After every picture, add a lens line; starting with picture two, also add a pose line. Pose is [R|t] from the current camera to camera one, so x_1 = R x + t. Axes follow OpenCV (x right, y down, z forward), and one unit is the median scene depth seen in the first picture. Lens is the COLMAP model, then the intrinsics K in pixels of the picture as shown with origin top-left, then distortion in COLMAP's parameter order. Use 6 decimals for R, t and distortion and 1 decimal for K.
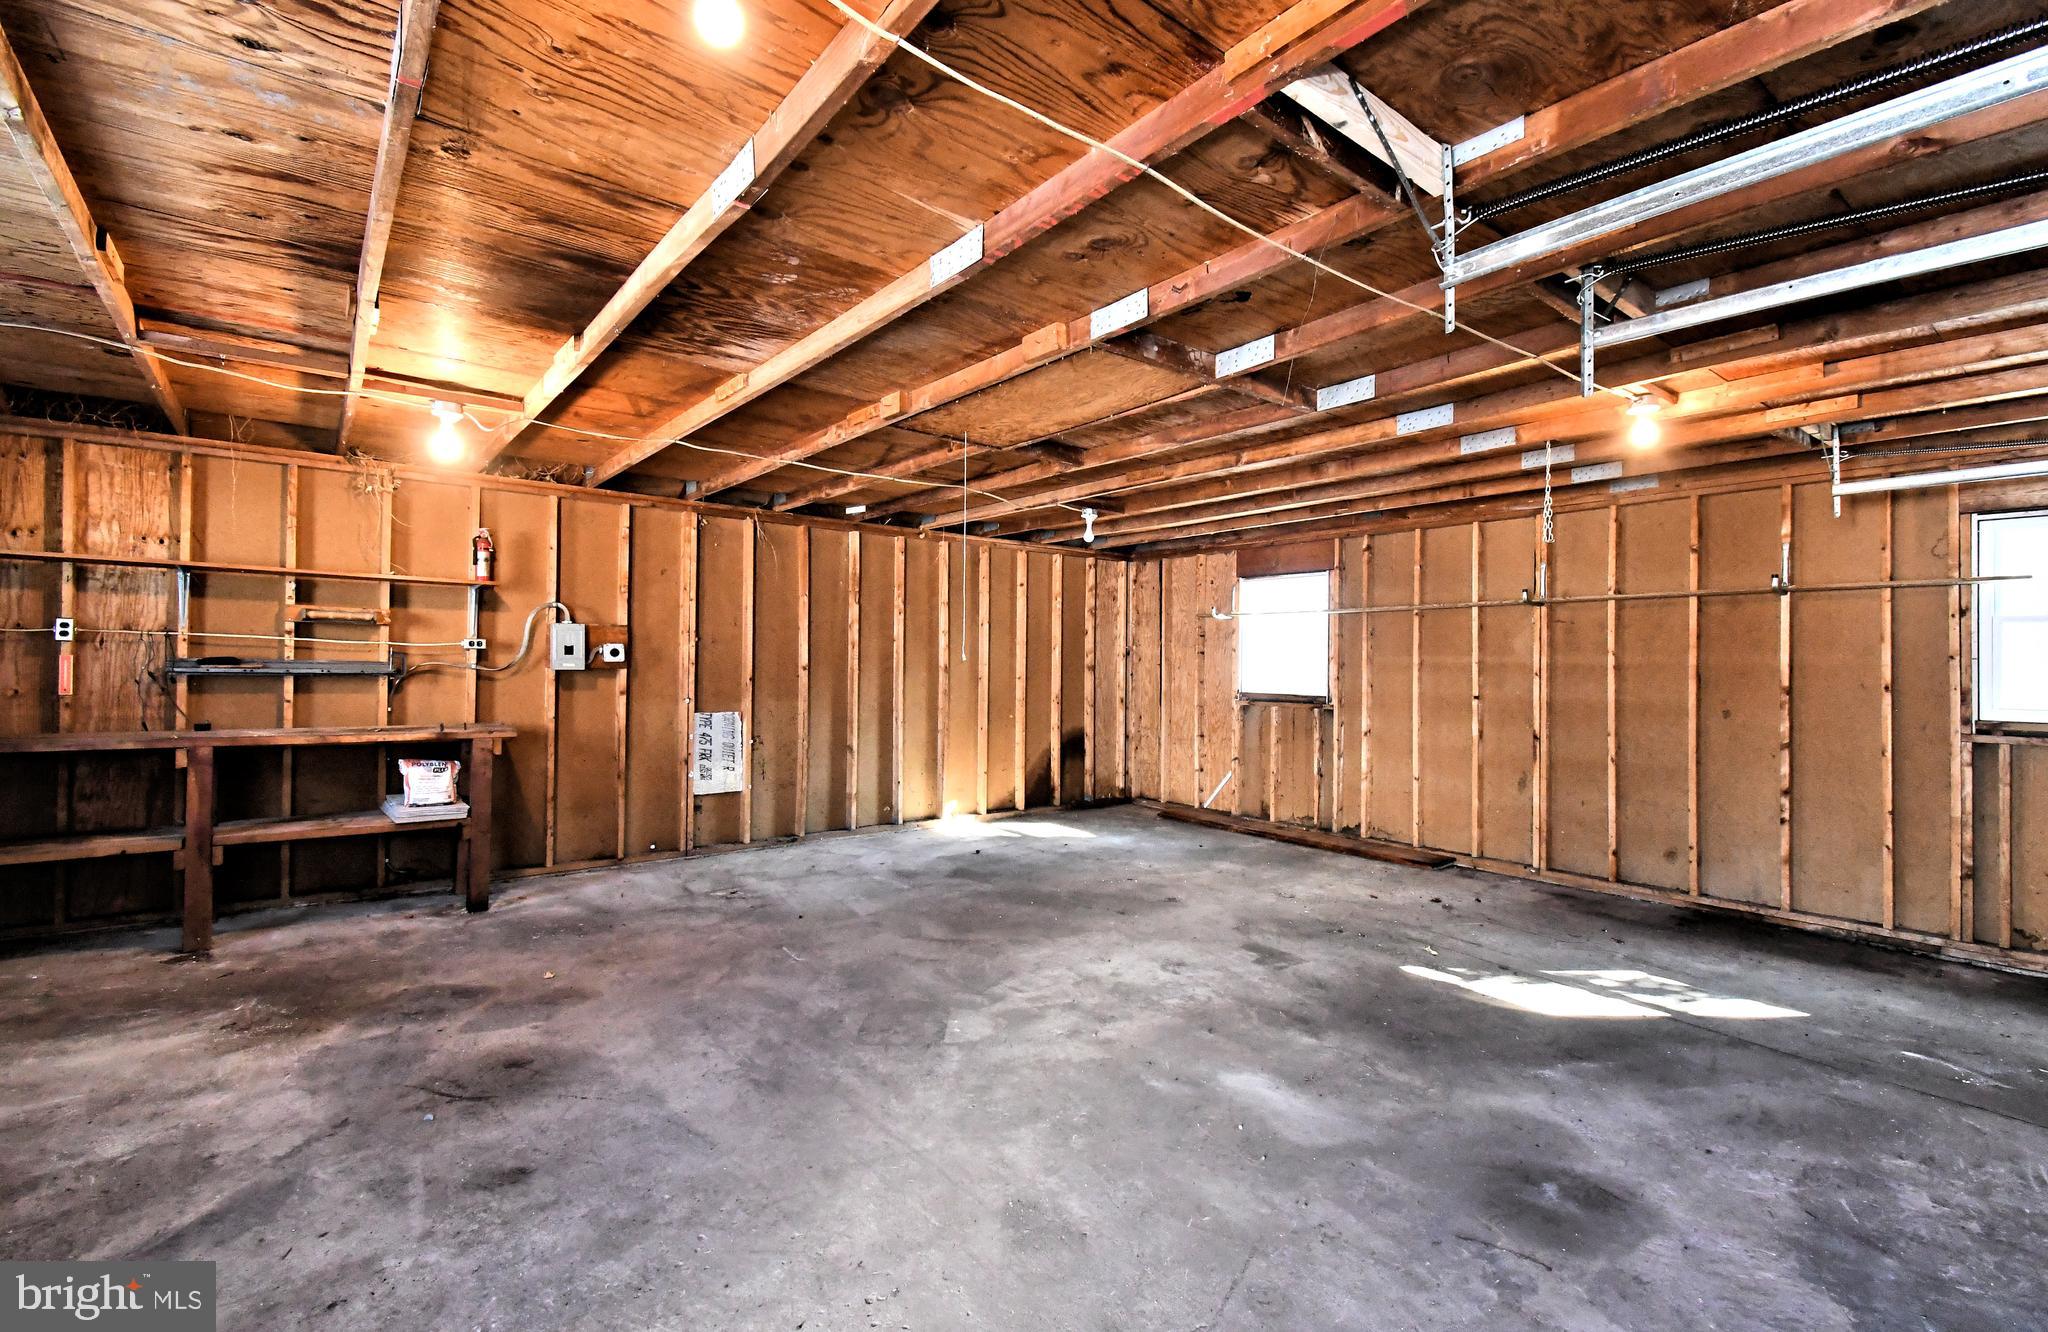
lens RADIAL K [[914.1, 0, 1014.4], [0, 914.1, 662.8], [0, 0, 1]] dist [0.018836, -0.004406]
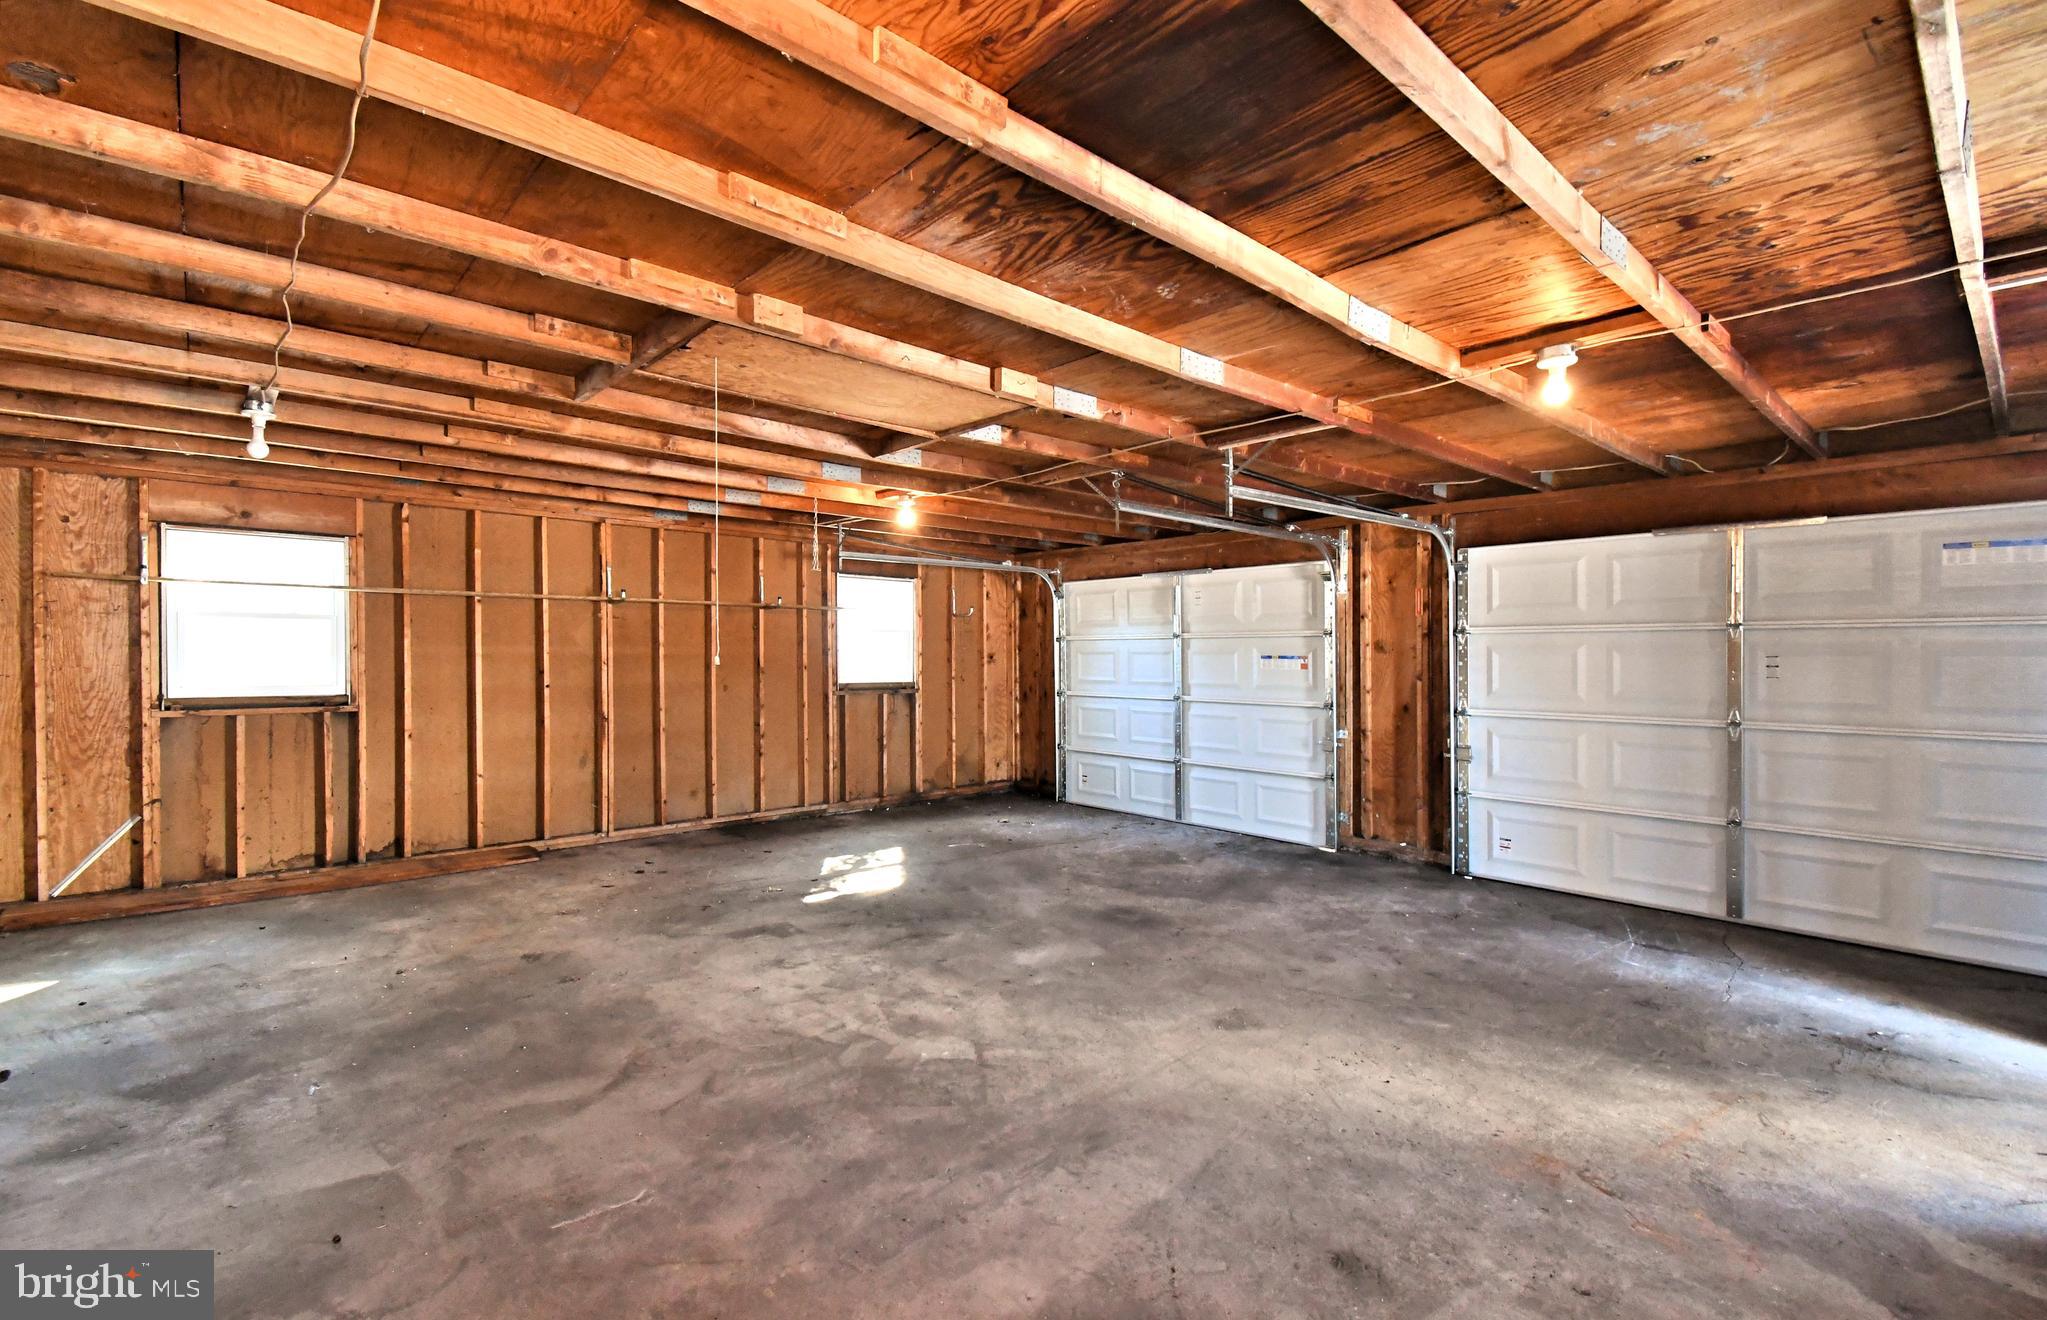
lens RADIAL K [[899.1, 0, 1008.2], [0, 899.1, 660.2], [0, 0, 1]] dist [0.030820, 0.000393]
pose [[-0.069536, -0.022160, 0.997333, -0.911863], [-0.008371, 0.999731, 0.021630, -0.027163], [-0.997544, -0.006845, -0.069703, 0.916509]]
